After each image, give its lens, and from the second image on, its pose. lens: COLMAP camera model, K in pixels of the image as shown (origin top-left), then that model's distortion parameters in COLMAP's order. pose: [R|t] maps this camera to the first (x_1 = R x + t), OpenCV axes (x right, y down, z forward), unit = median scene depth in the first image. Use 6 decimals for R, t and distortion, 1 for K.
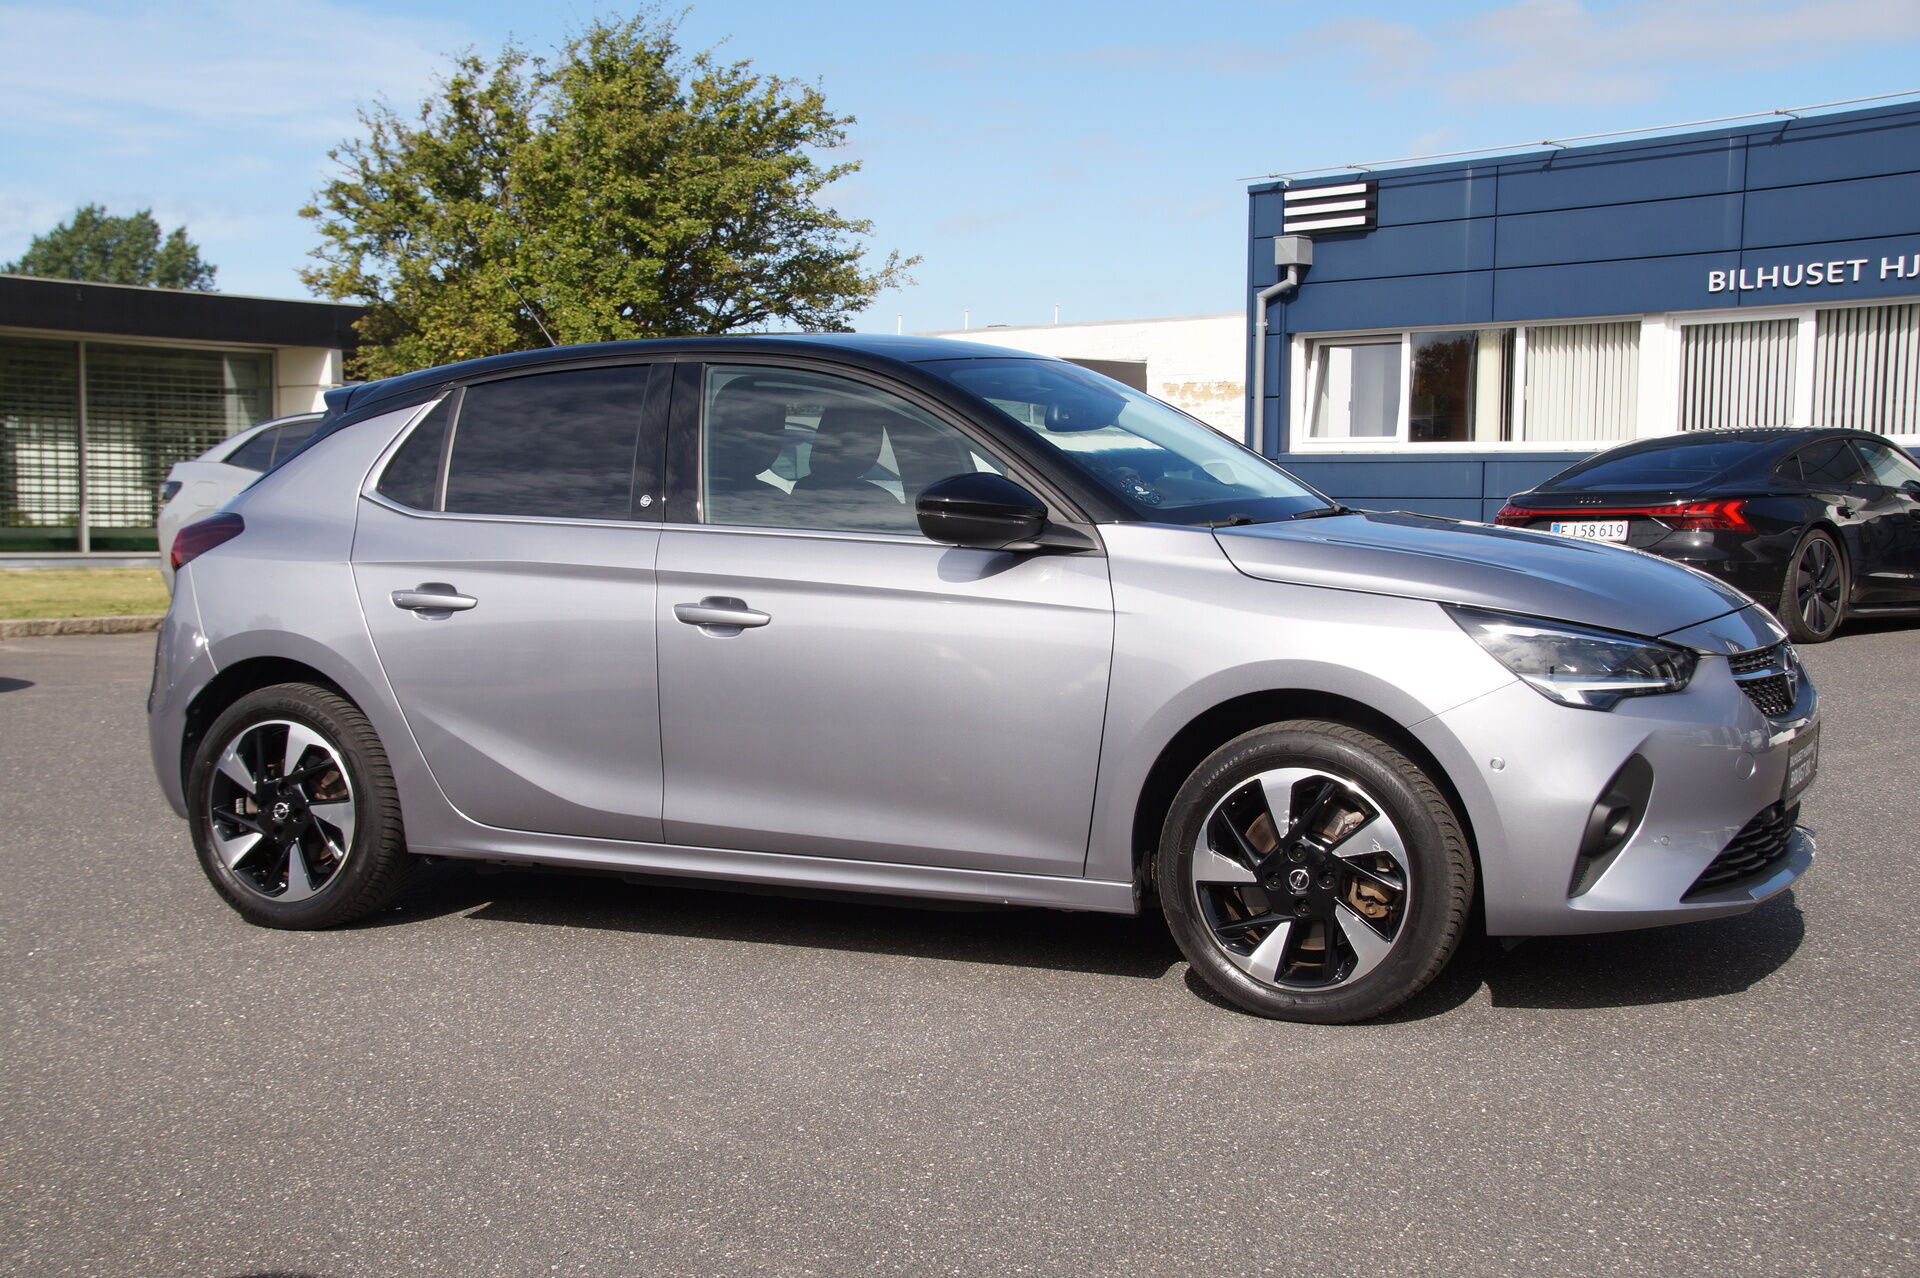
lens RADIAL K [[2330.4, 0, 960.0], [0, 2330.4, 639.0], [0, 0, 1]] dist [0.021276, 0.591368]
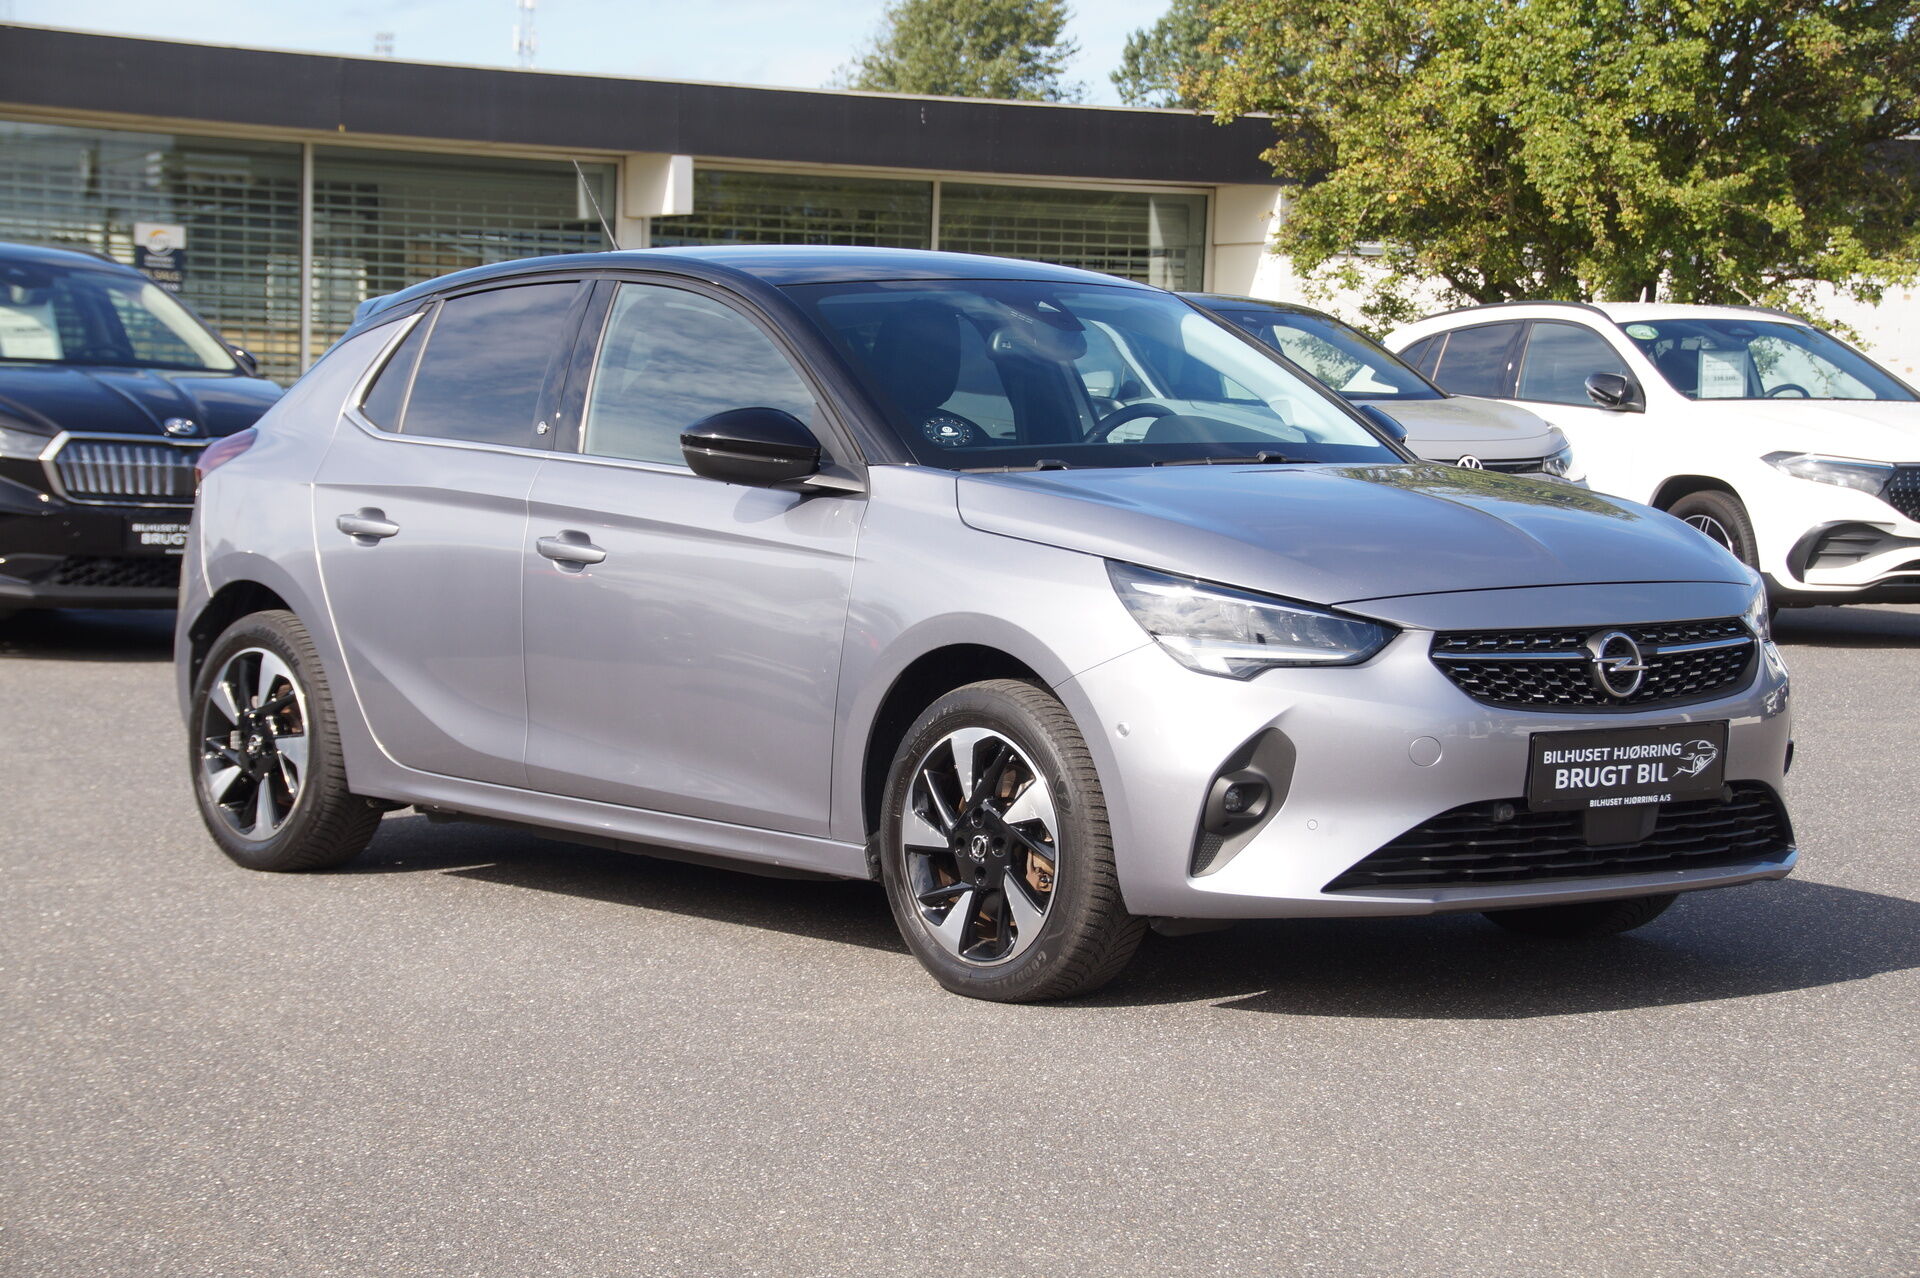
lens RADIAL K [[4034.5, 0, 991.2], [0, 4034.5, 641.2], [0, 0, 1]] dist [0.586994, 0.158931]
pose [[0.914956, 0.046176, -0.400902, 0.648878], [-0.048440, 0.998816, 0.004493, 0.010060], [0.400635, 0.015309, 0.916110, -0.404808]]
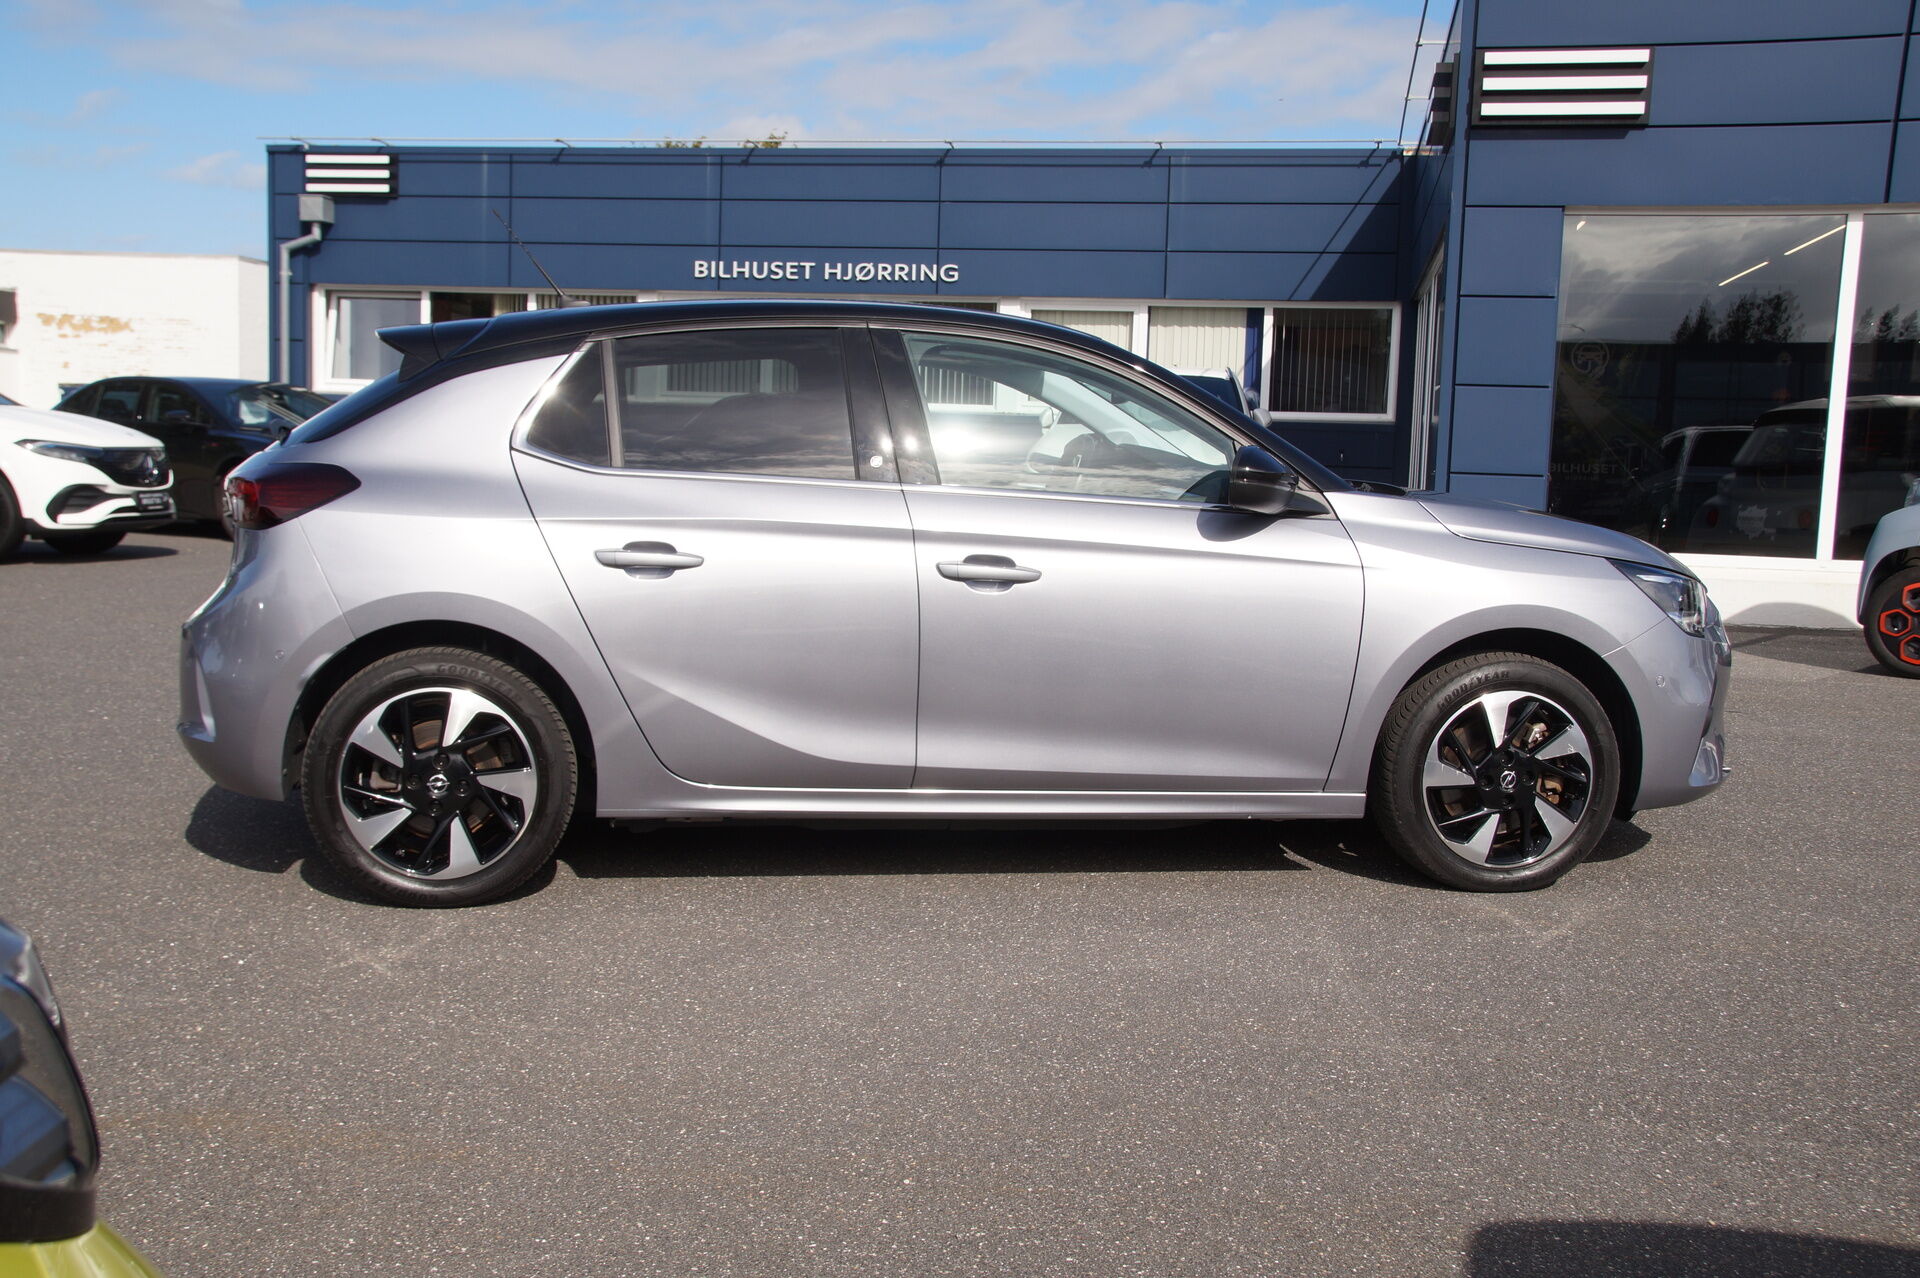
lens RADIAL K [[1947.4, 0, 960.0], [0, 1947.4, 639.0], [0, 0, 1]] dist [-0.046836, 0.274530]
pose [[0.832016, -0.034318, 0.553689, -0.545416], [0.008655, 0.998766, 0.048899, -0.020969], [-0.554684, -0.035892, 0.831287, 0.240337]]
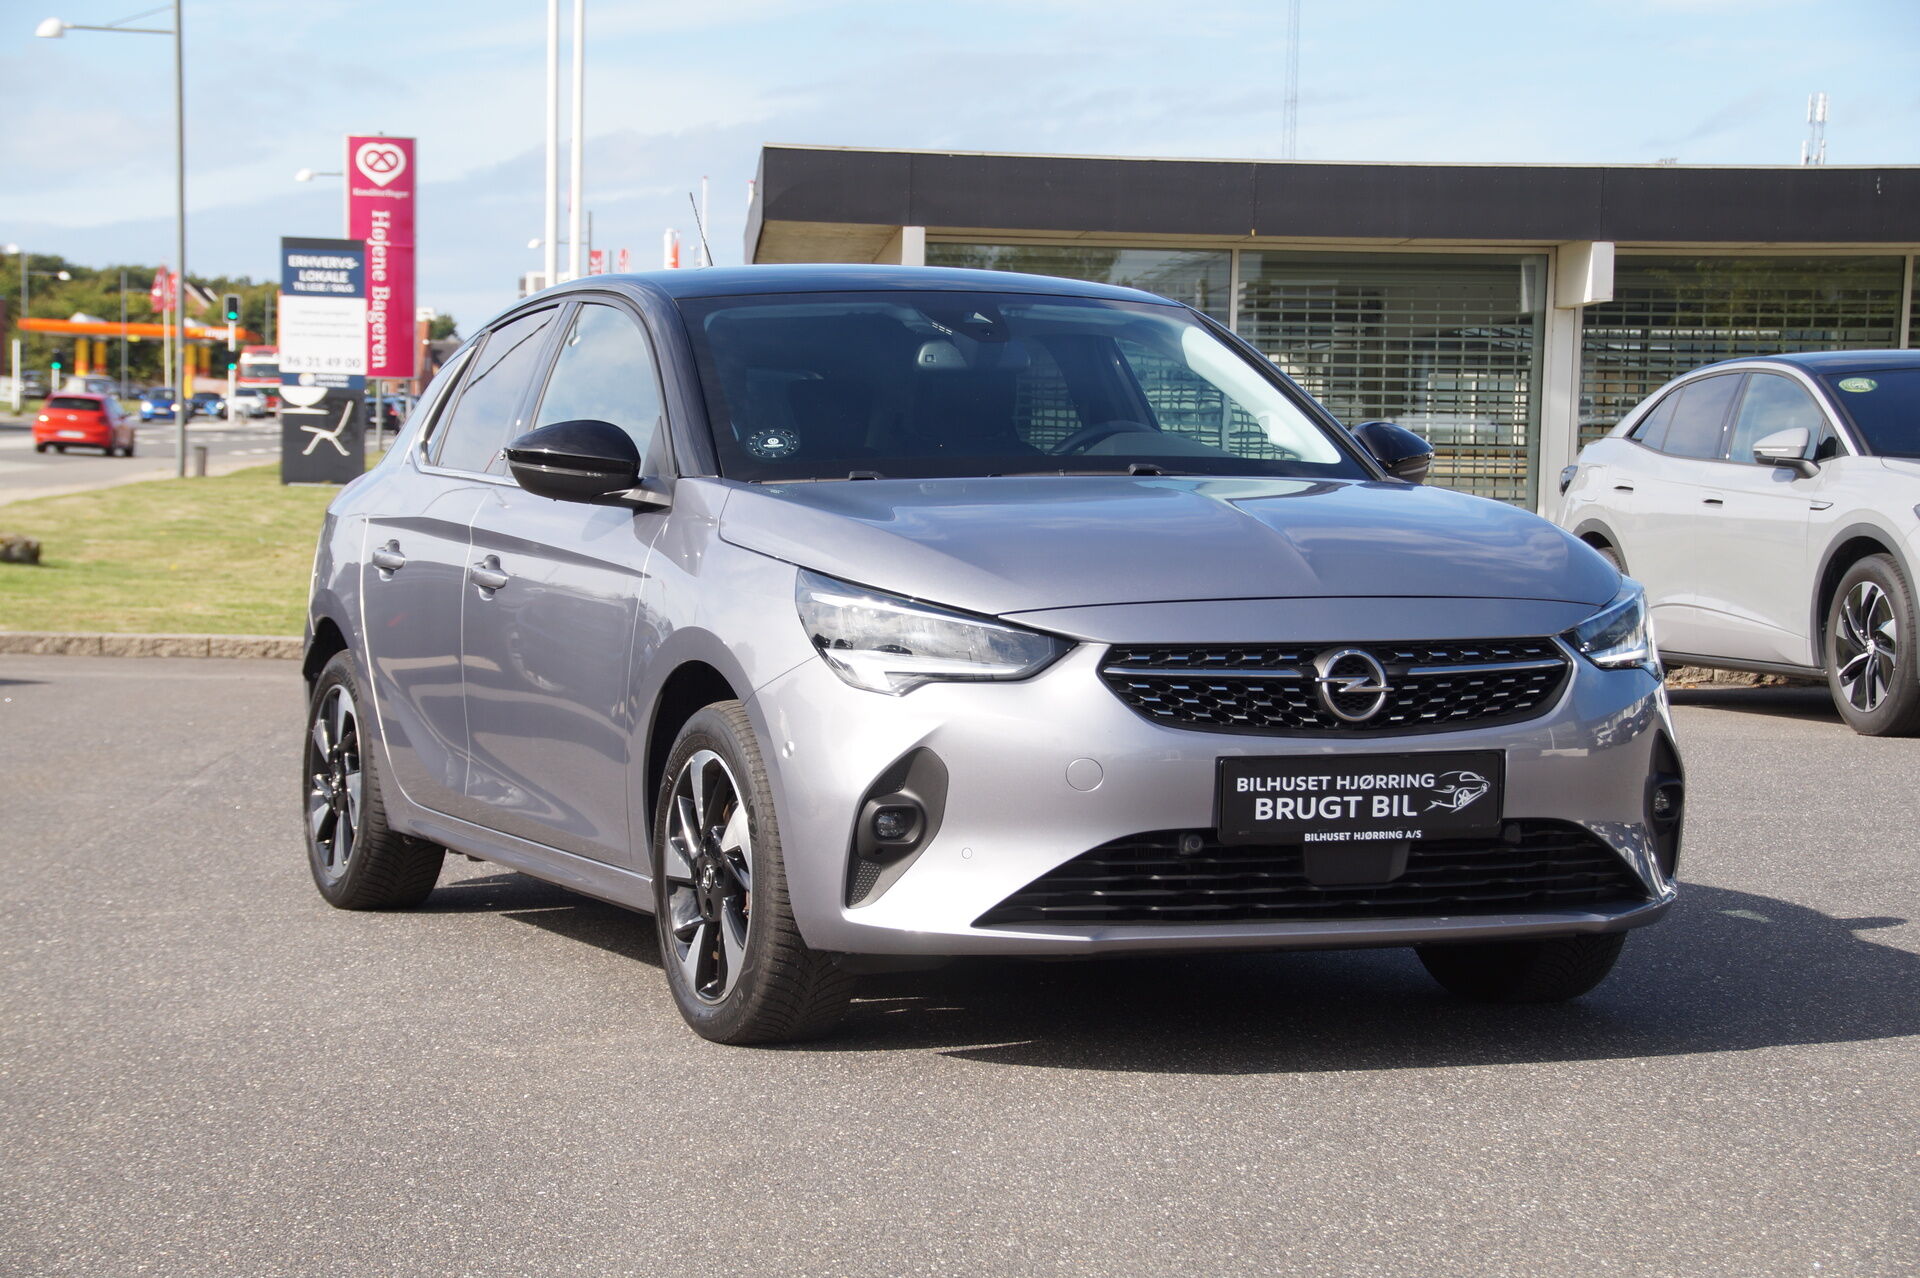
lens RADIAL K [[4034.5, 0, 991.2], [0, 4034.5, 641.2], [0, 0, 1]] dist [0.586994, 0.158931]
pose [[0.753721, 0.035780, -0.656220, 0.998721], [-0.055404, 0.998422, -0.009198, 0.017578], [0.654855, 0.043290, 0.754514, -0.079547]]
